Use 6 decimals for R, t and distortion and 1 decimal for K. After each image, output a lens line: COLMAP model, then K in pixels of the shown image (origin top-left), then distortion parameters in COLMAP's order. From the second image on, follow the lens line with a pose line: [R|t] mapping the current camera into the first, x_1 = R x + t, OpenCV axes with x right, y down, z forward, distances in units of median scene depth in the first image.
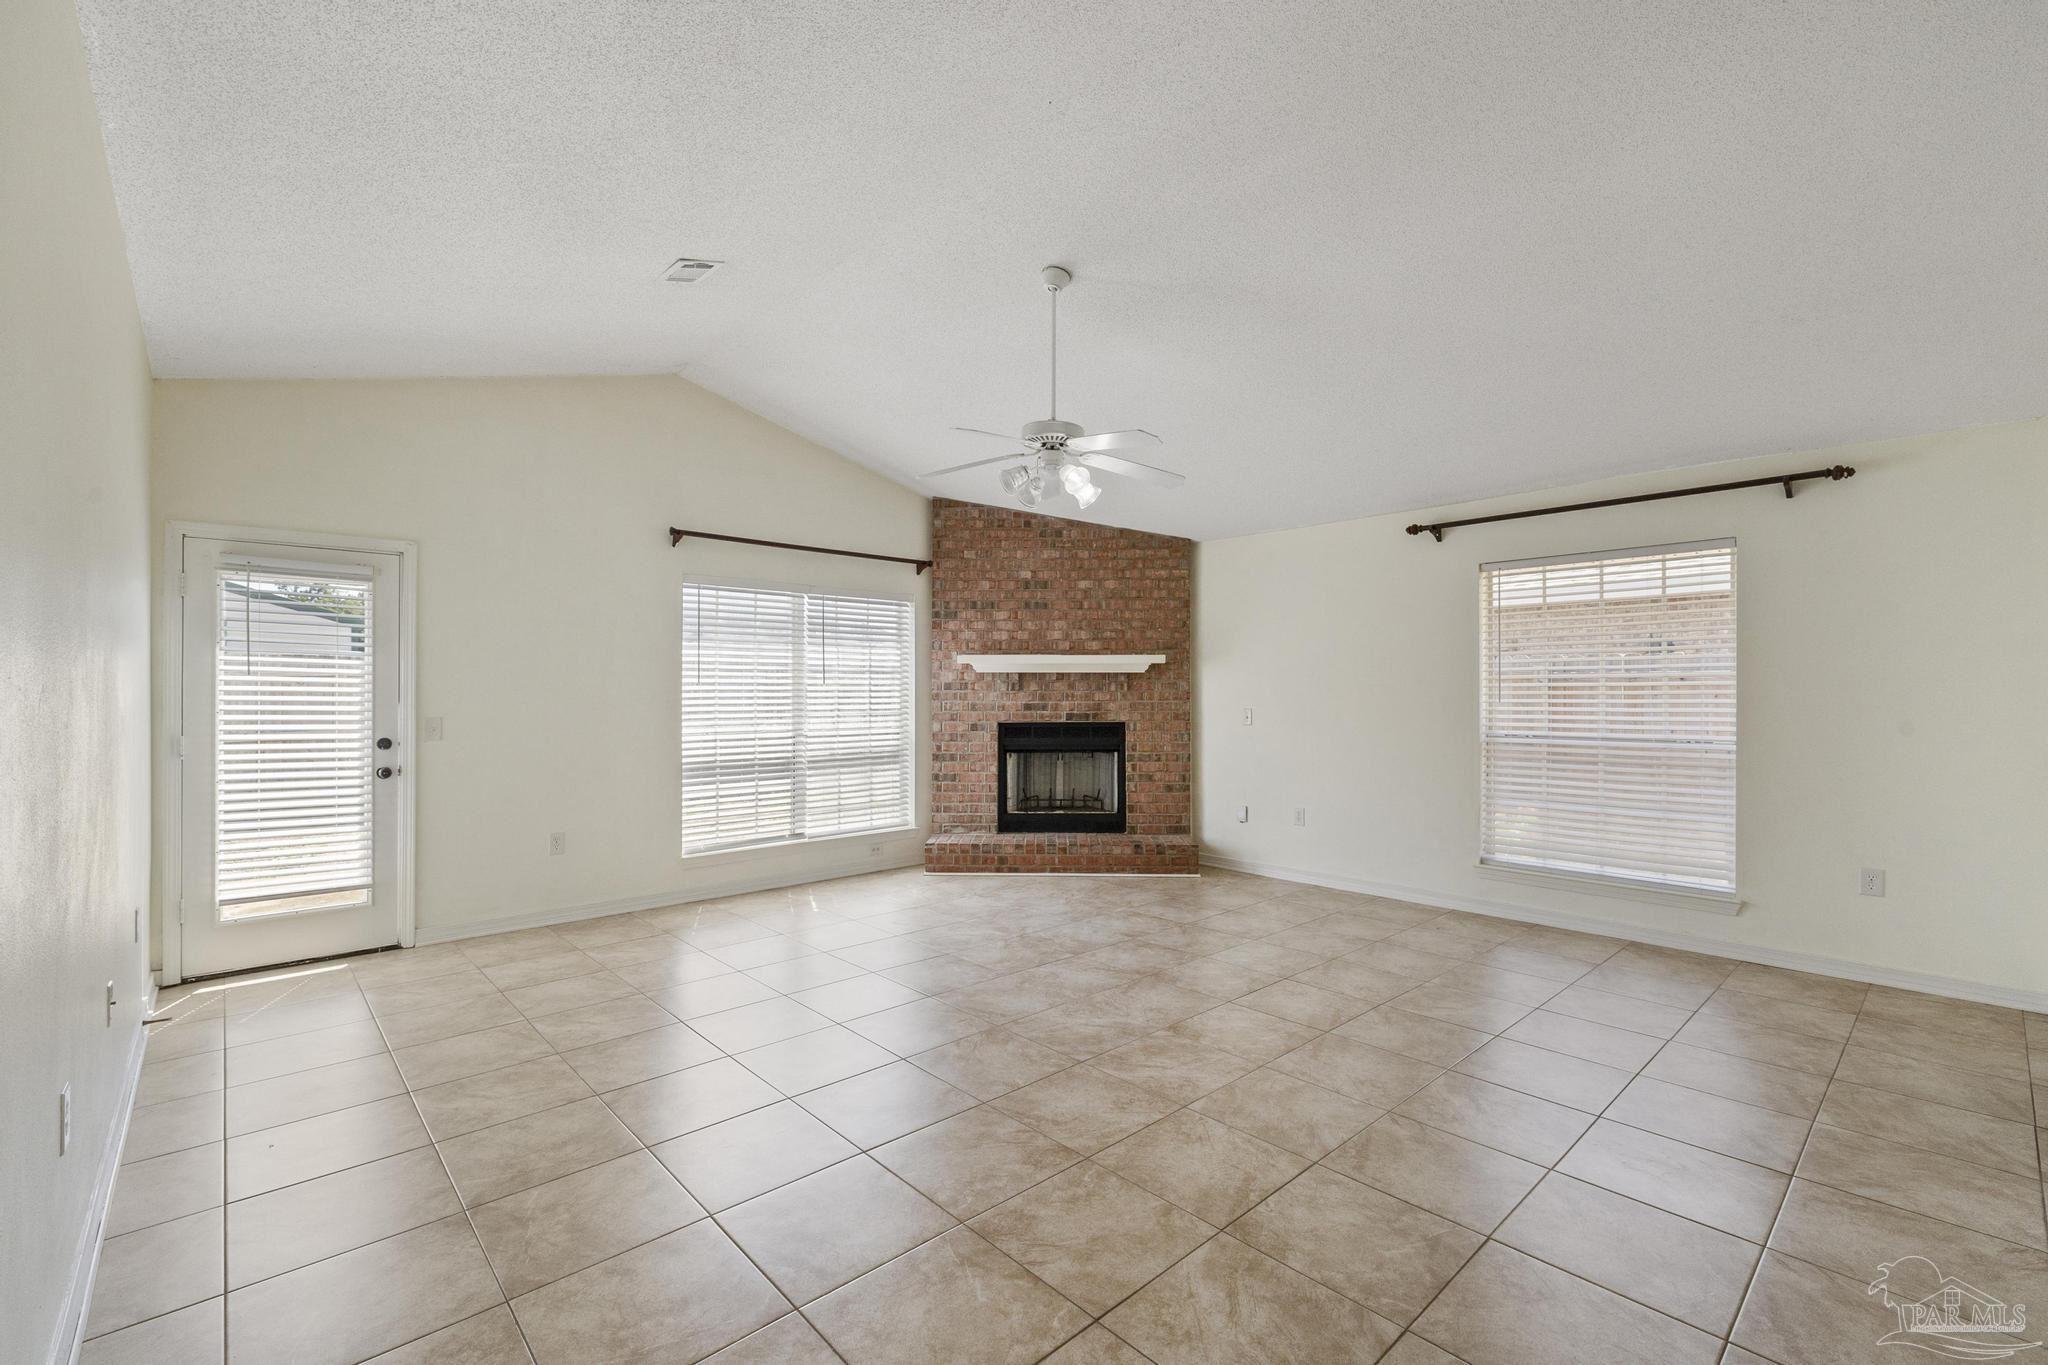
lens RADIAL K [[878.4, 0, 1017.8], [0, 878.4, 686.6], [0, 0, 1]] dist [0.001193, 0.000257]
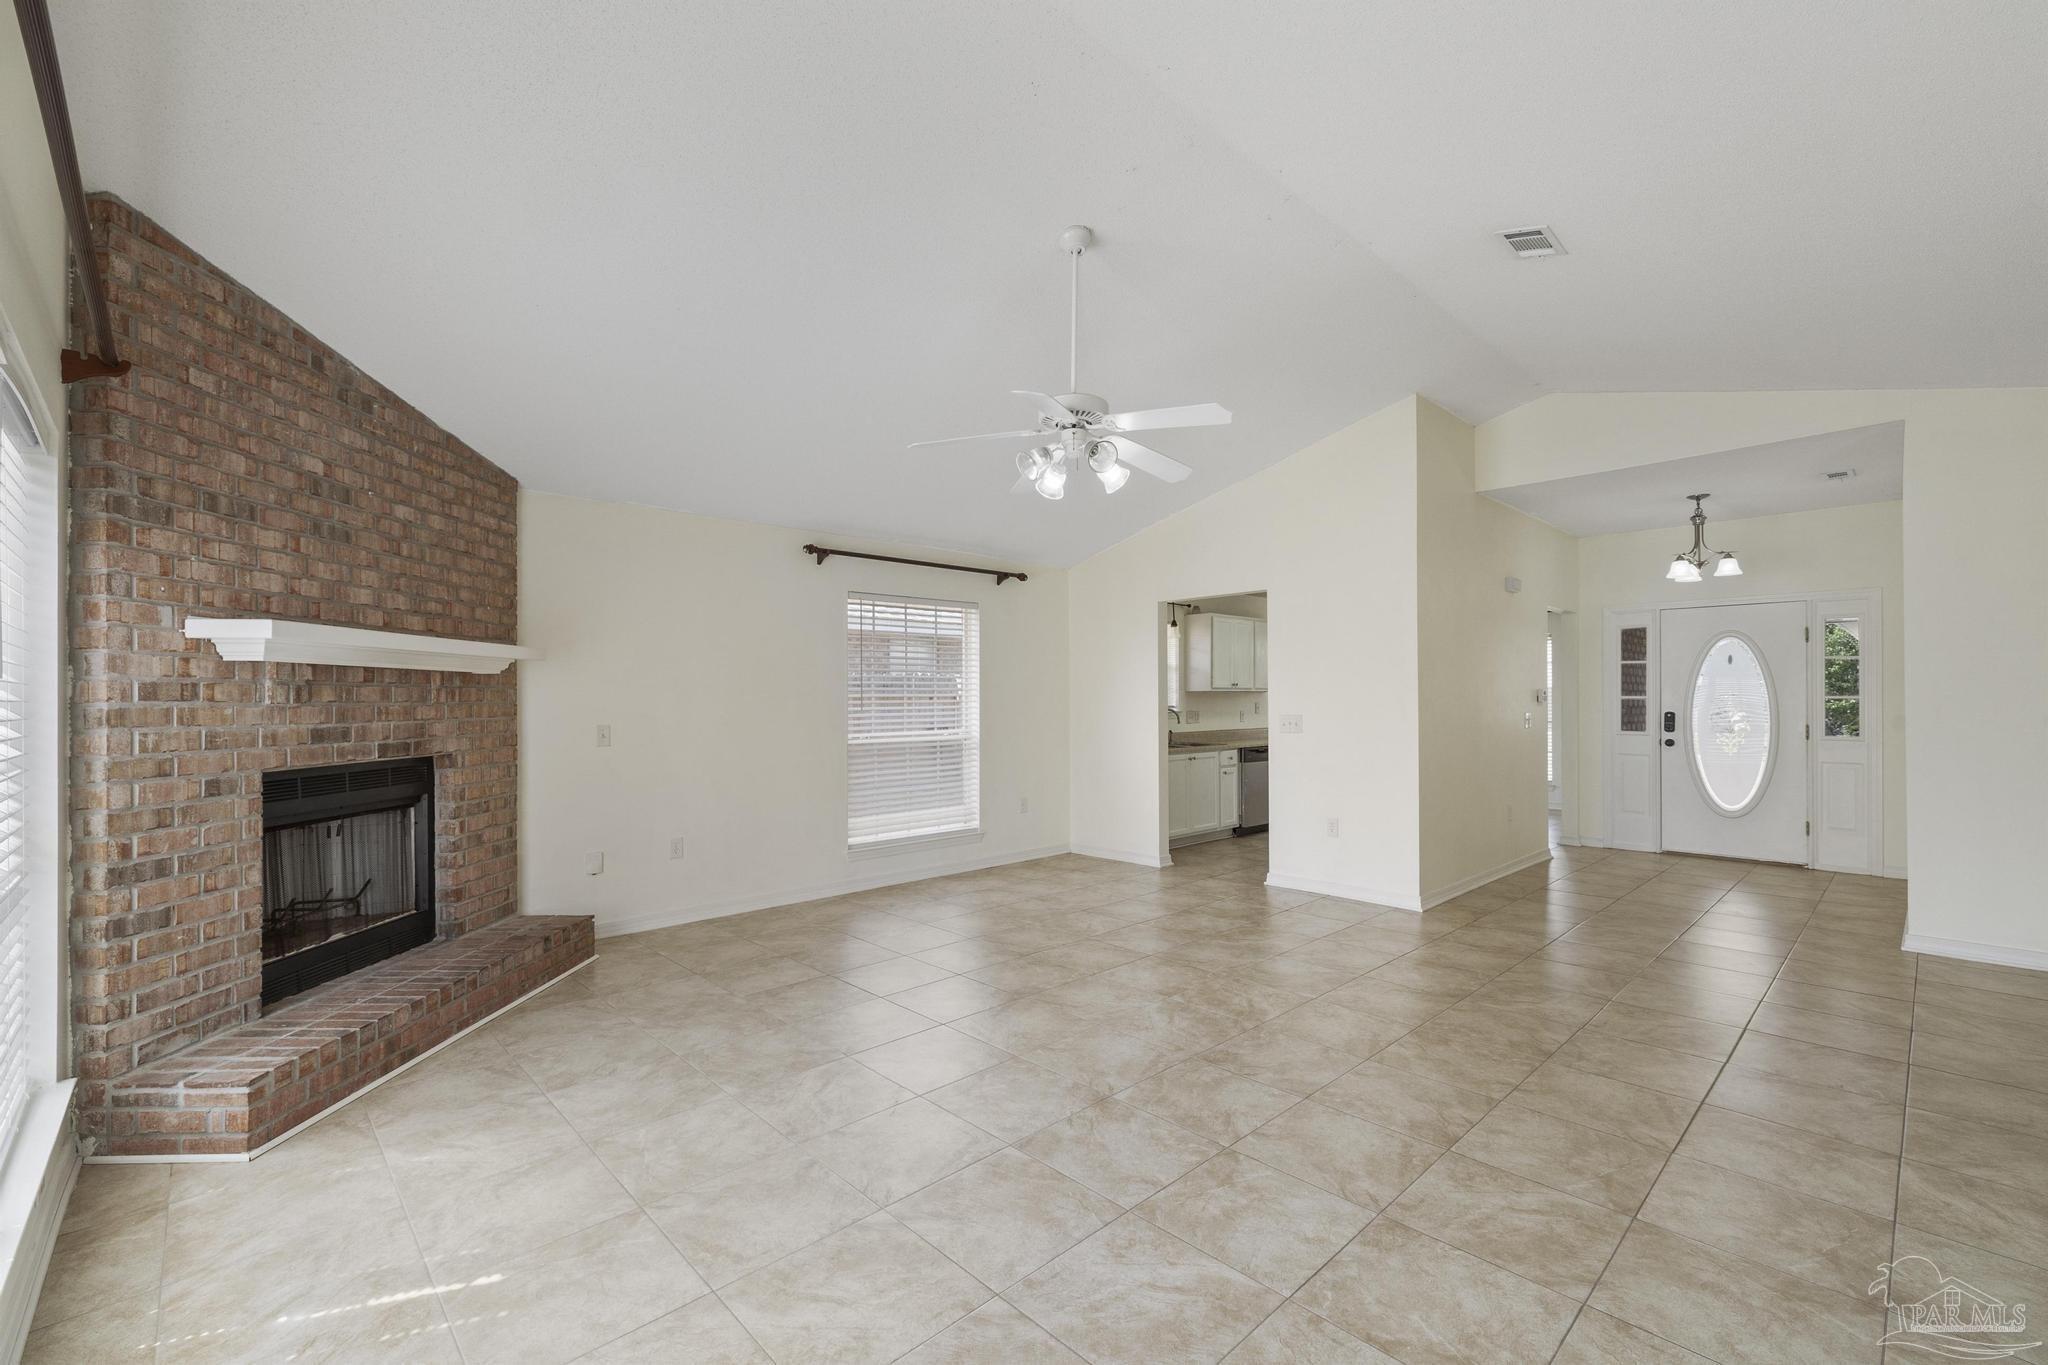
lens RADIAL K [[862.7, 0, 1025.8], [0, 862.7, 700.5], [0, 0, 1]] dist [0.000049, 0.000158]
pose [[-0.020672, 0.001622, 0.999785, -0.481175], [0.001106, 0.999998, -0.001599, 0.004801], [-0.999786, 0.001072, -0.020674, 0.615950]]
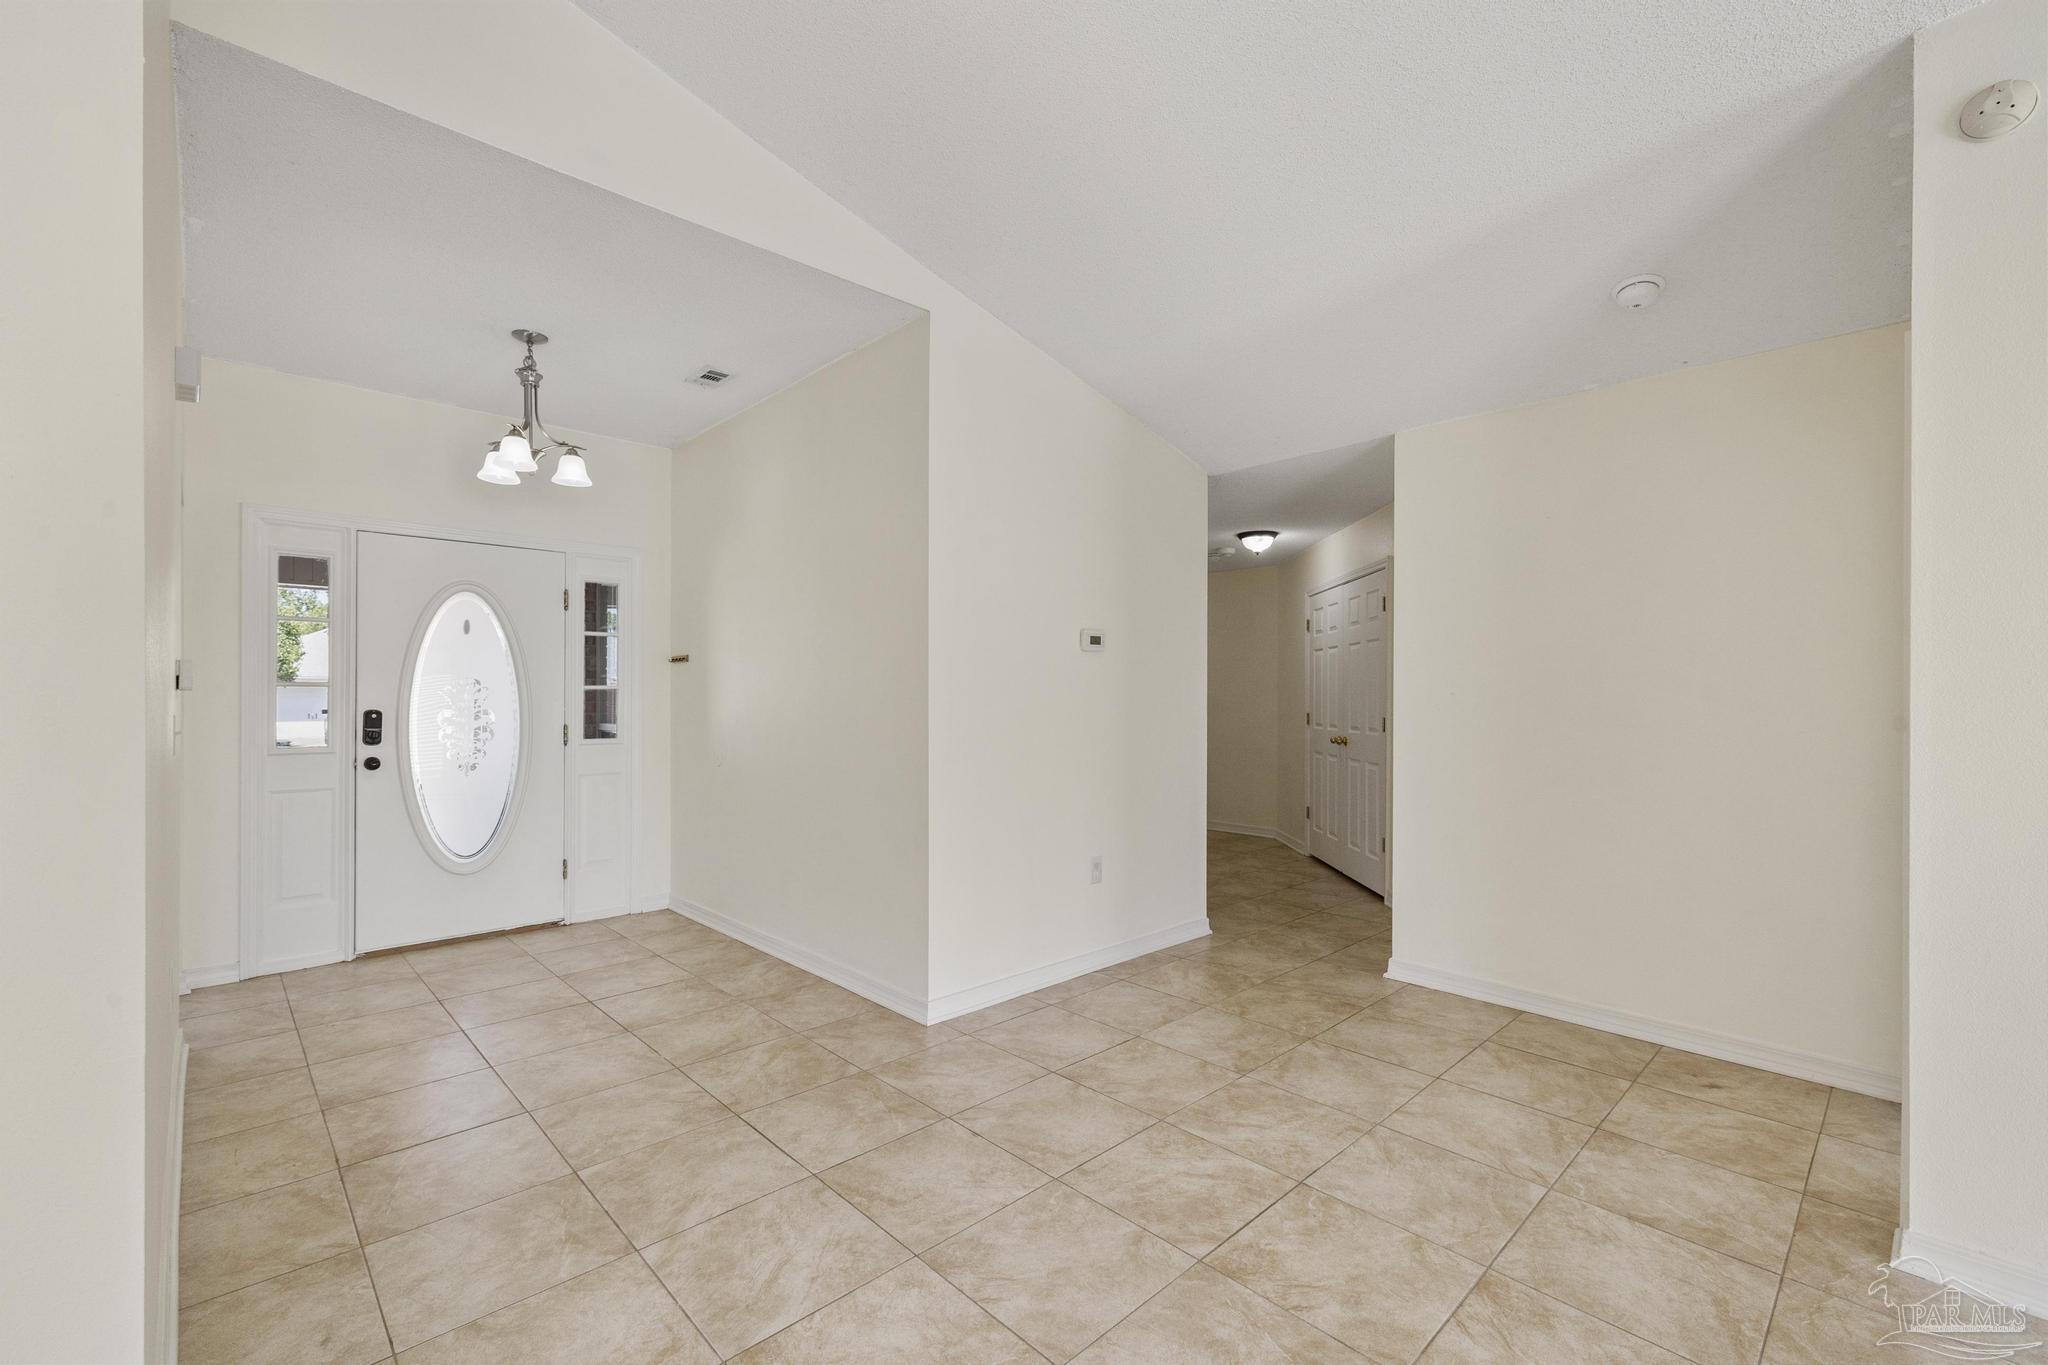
lens RADIAL K [[862.7, 0, 1025.8], [0, 862.7, 700.5], [0, 0, 1]] dist [0.000049, 0.000158]
pose [[-0.999781, -0.000666, -0.020929, 0.128298], [-0.000686, 0.999999, 0.000975, 0.010298], [0.020929, 0.000989, -0.999780, 0.418872]]
